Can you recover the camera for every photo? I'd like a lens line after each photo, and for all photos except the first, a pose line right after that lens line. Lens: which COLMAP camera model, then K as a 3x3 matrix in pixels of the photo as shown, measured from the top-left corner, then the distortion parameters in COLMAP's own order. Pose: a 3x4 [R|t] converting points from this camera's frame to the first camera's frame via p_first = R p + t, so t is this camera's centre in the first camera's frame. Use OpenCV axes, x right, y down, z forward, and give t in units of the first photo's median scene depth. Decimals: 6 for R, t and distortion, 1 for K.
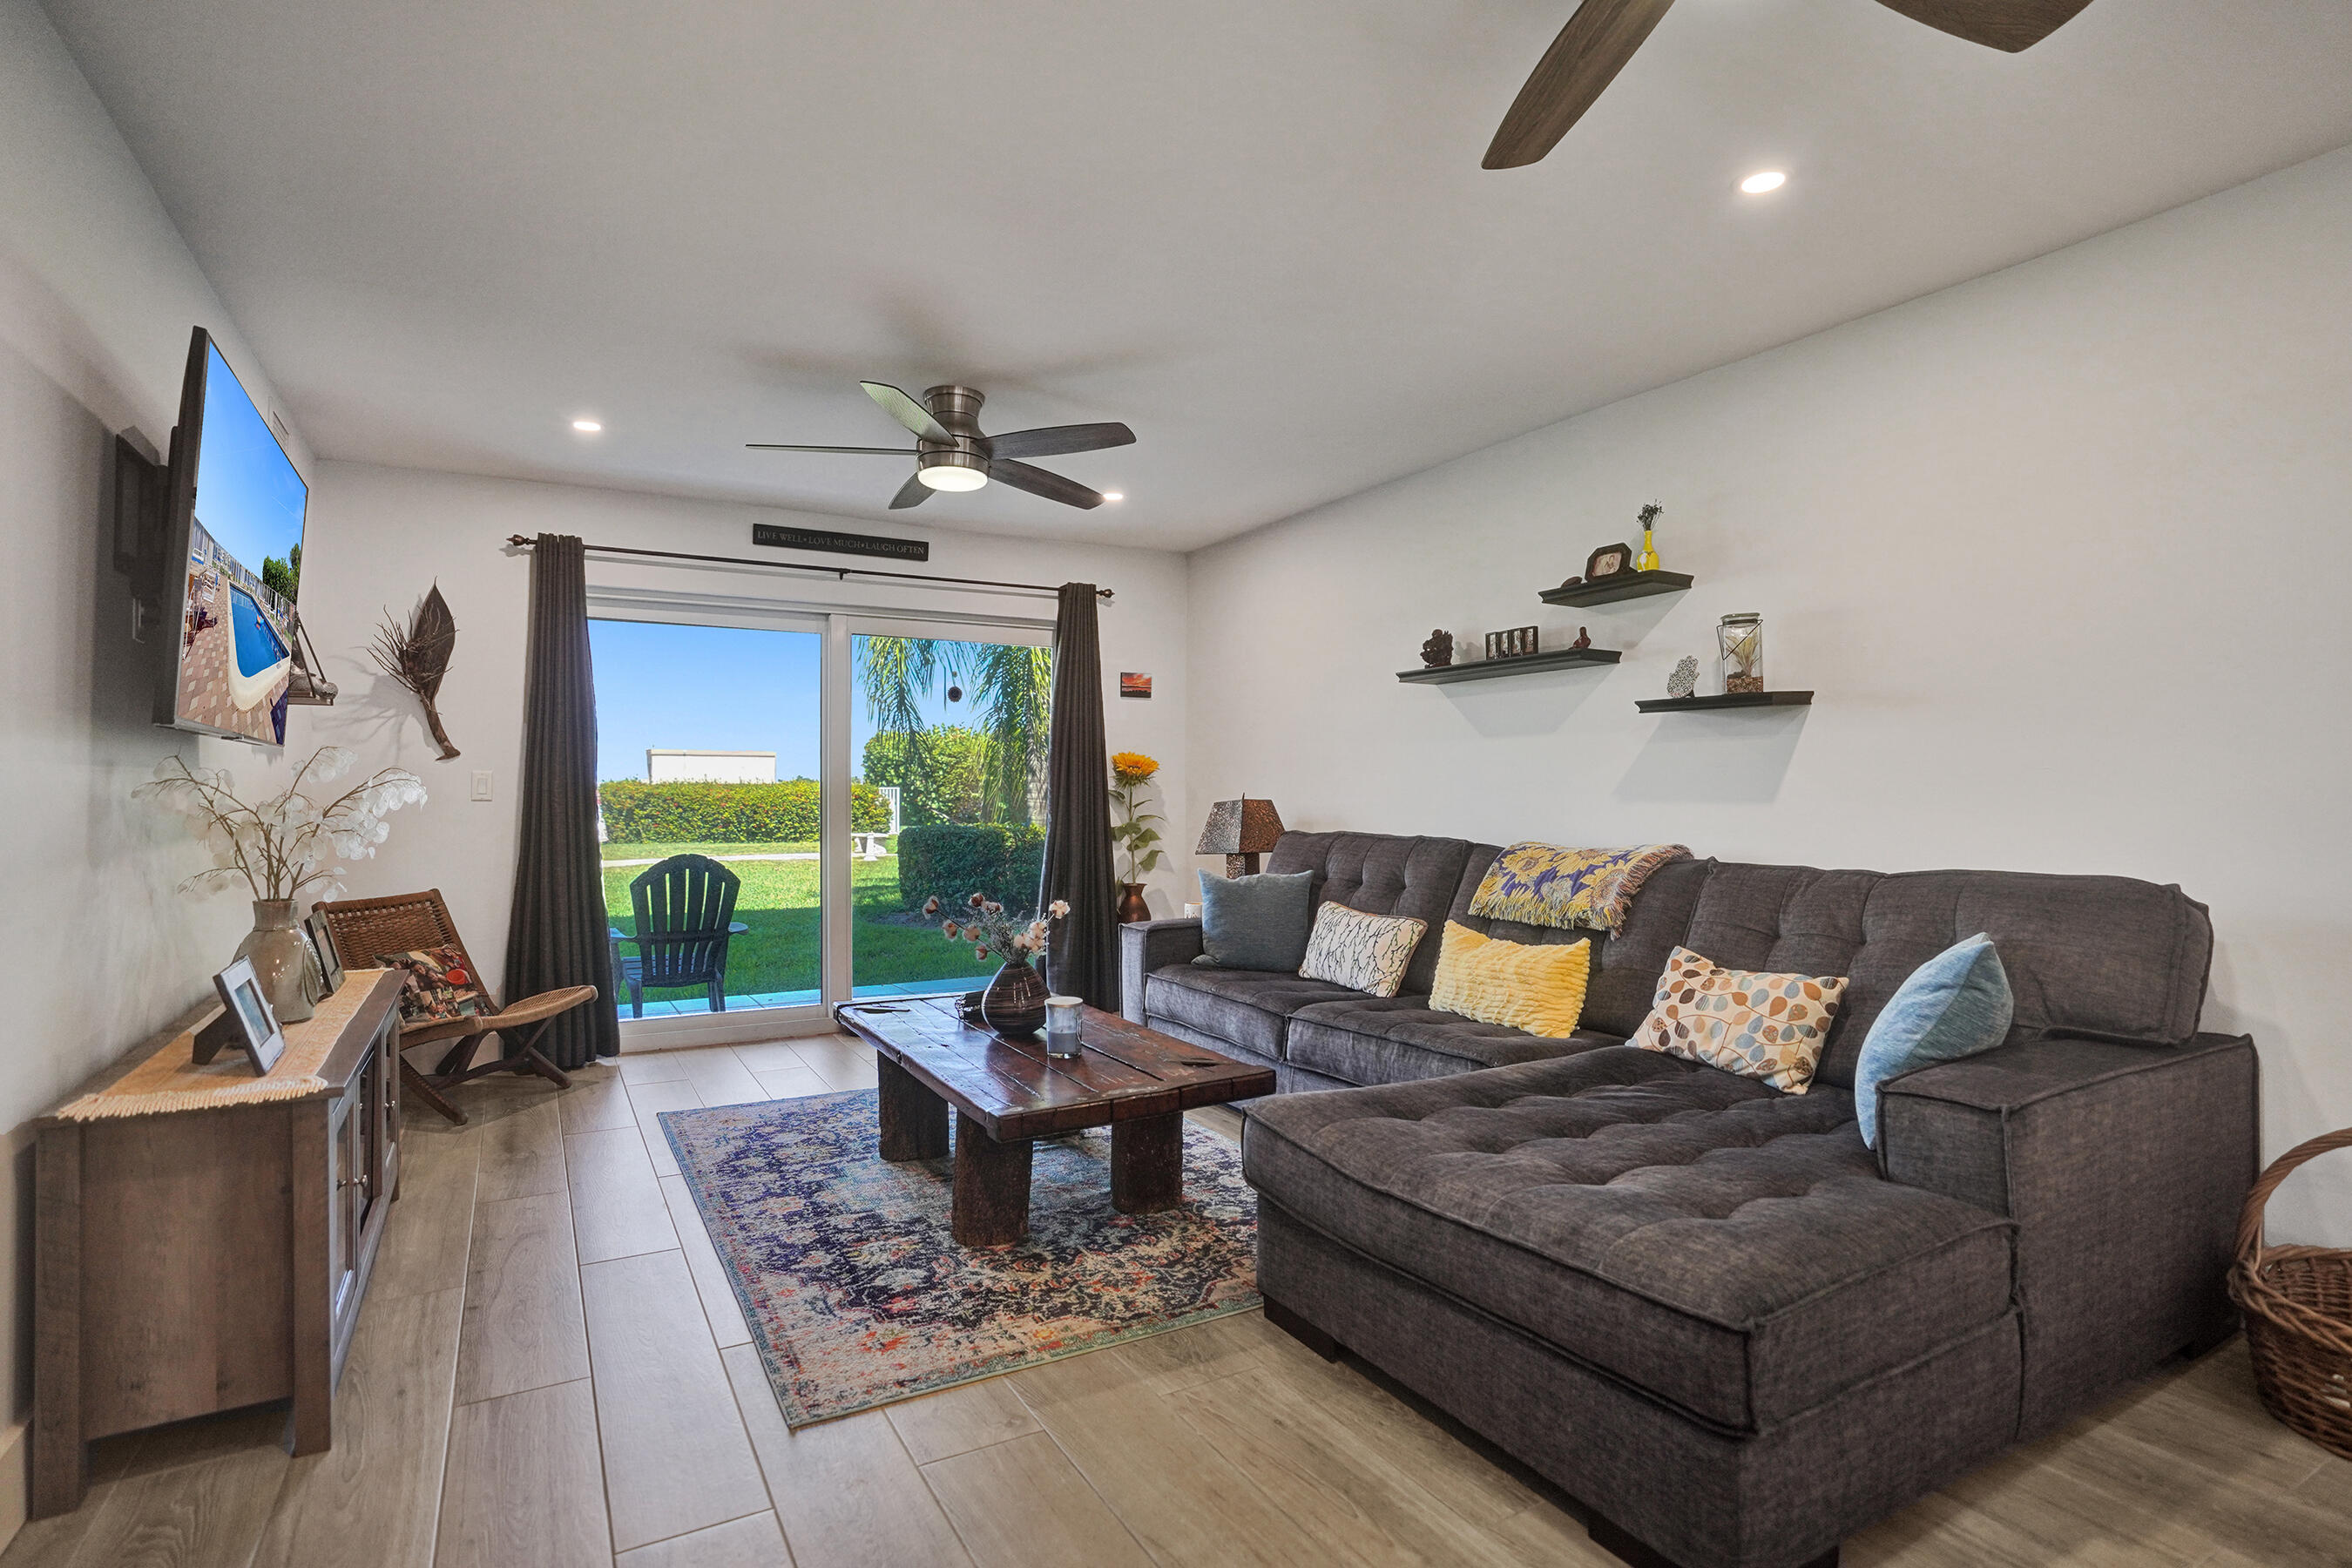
lens RADIAL K [[1155.1, 0, 1168.3], [0, 1155.1, 795.2], [0, 0, 1]] dist [-0.055425, 0.029449]
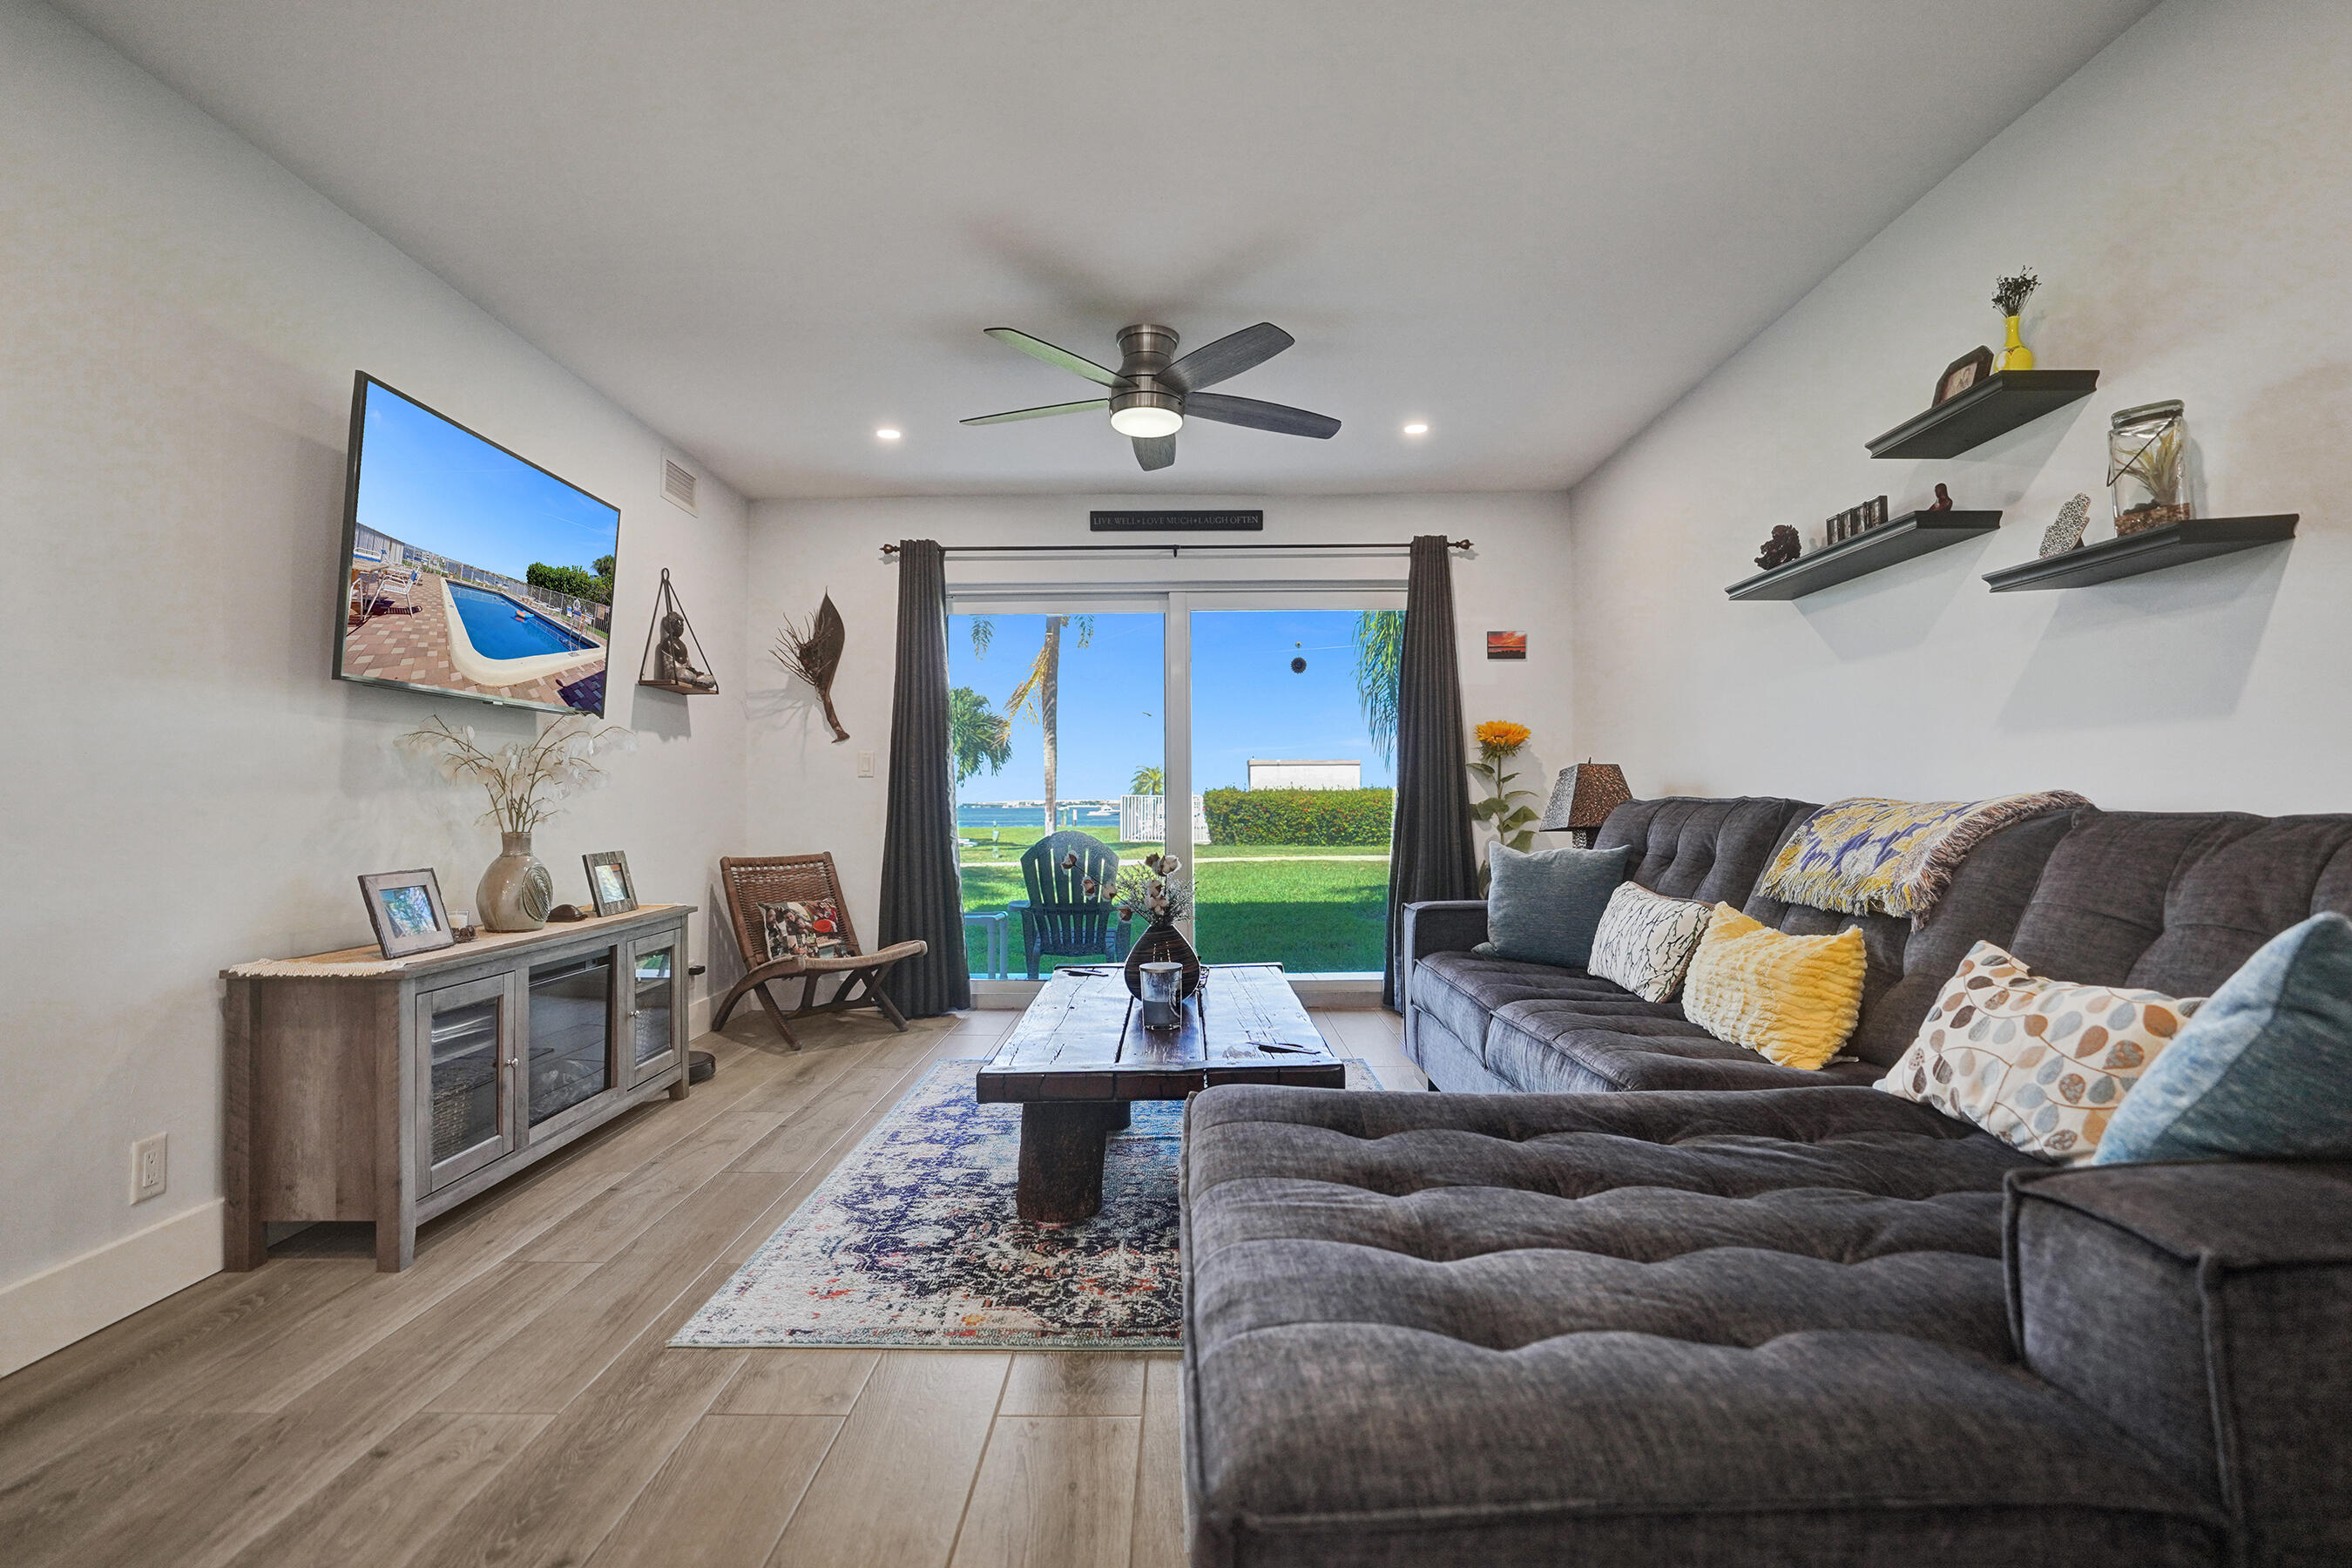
lens RADIAL K [[1138.2, 0, 1176.0], [0, 1138.2, 784.0], [0, 0, 1]] dist [-0.053965, 0.026538]
pose [[0.865498, -0.014391, -0.500705, 0.353631], [0.004554, 0.999772, -0.020864, 0.054019], [0.500891, 0.015778, 0.865367, 0.232820]]
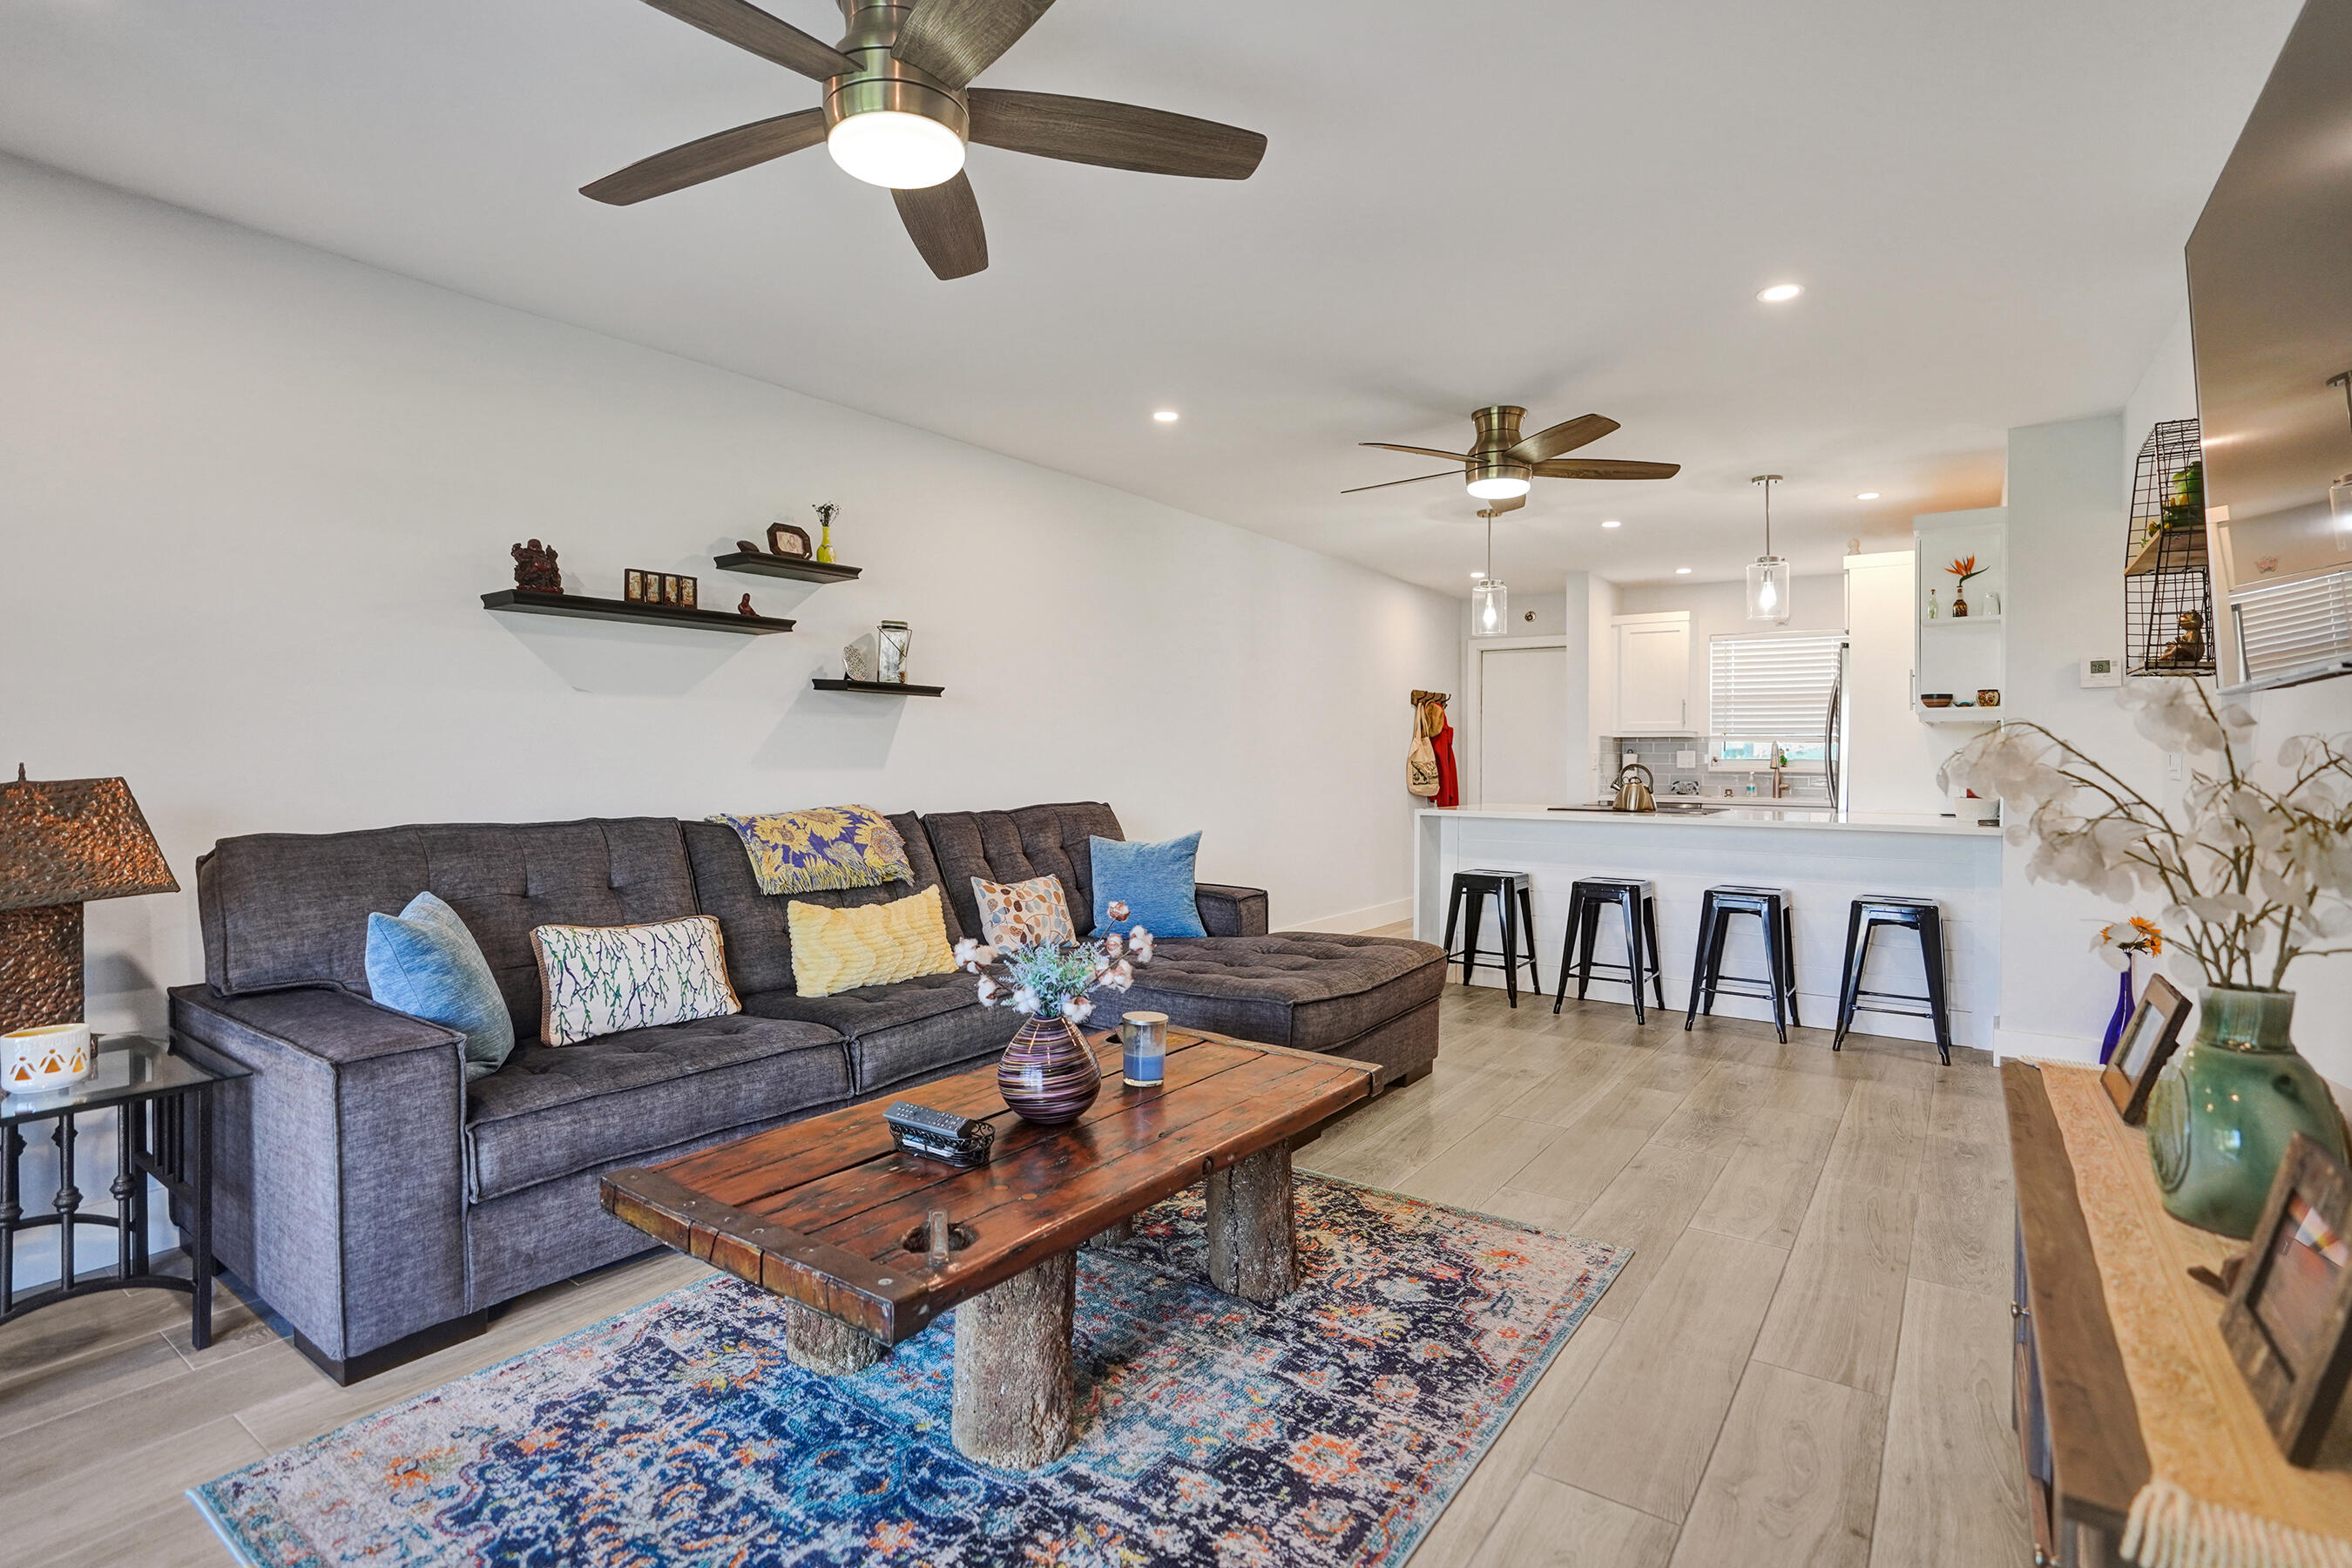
lens RADIAL K [[1138.2, 0, 1176.0], [0, 1138.2, 784.0], [0, 0, 1]] dist [-0.053965, 0.026538]
pose [[-0.420225, -0.019950, 0.907201, -0.807944], [0.000951, 0.999748, 0.022426, -0.005066], [-0.907420, 0.010286, -0.420100, 1.281845]]
